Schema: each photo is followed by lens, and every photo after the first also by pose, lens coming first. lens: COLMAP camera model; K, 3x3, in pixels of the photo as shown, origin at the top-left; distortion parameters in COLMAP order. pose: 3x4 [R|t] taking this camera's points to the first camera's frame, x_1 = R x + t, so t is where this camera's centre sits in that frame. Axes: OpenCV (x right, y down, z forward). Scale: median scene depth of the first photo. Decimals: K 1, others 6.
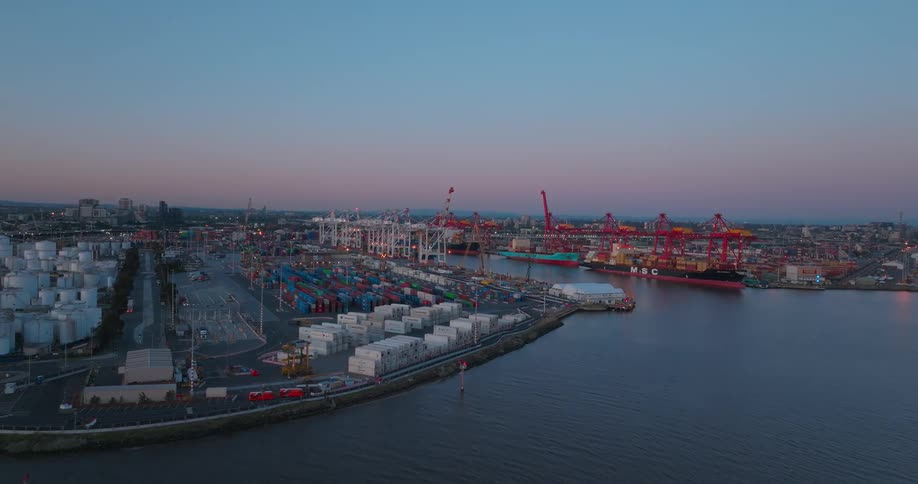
lens RADIAL K [[647.1, 0, 456.0], [0, 647.1, 241.8], [0, 0, 1]] dist [0.004845, 0.006330]
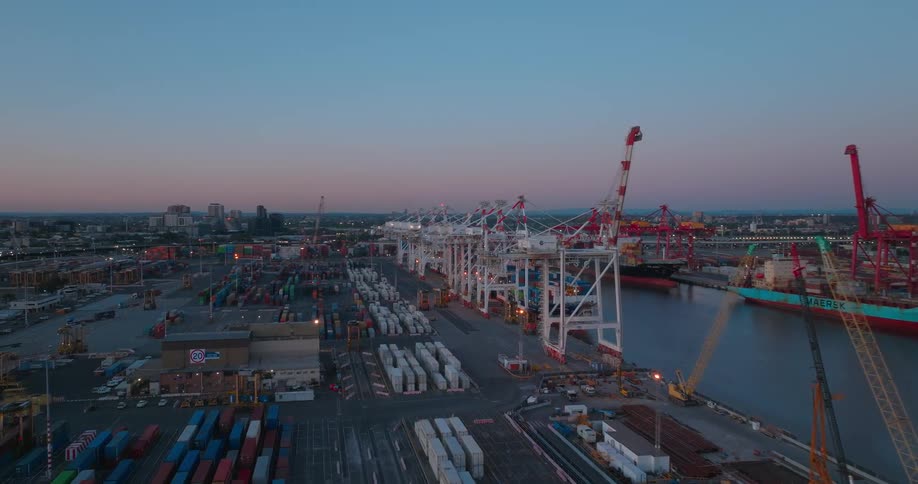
lens RADIAL K [[647.1, 0, 456.0], [0, 647.1, 241.8], [0, 0, 1]] dist [0.004845, 0.006330]
pose [[0.972809, -0.016735, -0.231004, -0.019716], [0.016573, 0.999859, -0.002640, -0.023558], [0.231016, -0.001260, 0.972949, 0.623285]]
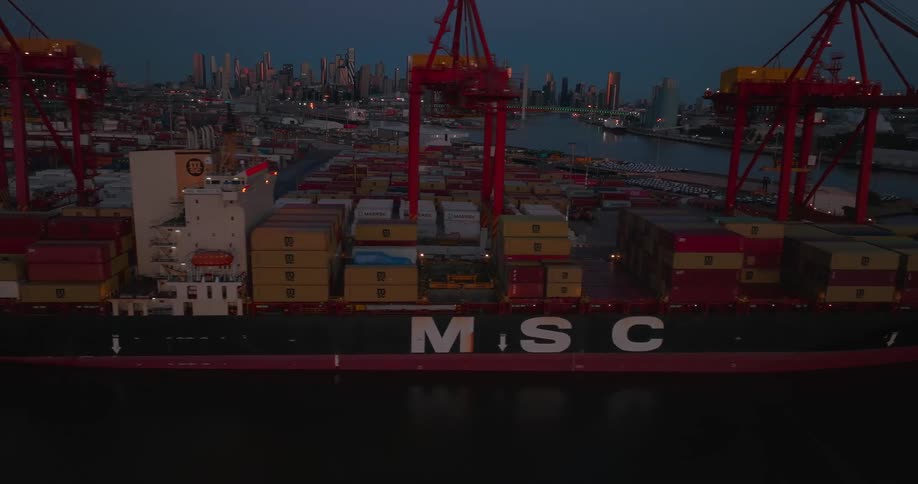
lens RADIAL K [[677.8, 0, 457.5], [0, 677.8, 228.1], [0, 0, 1]] dist [0.007896, 0.001372]
pose [[0.375639, -0.183428, 0.908432, 0.128967], [0.009919, 0.980957, 0.193970, -0.008631], [-0.926713, -0.063852, 0.370306, 0.849584]]
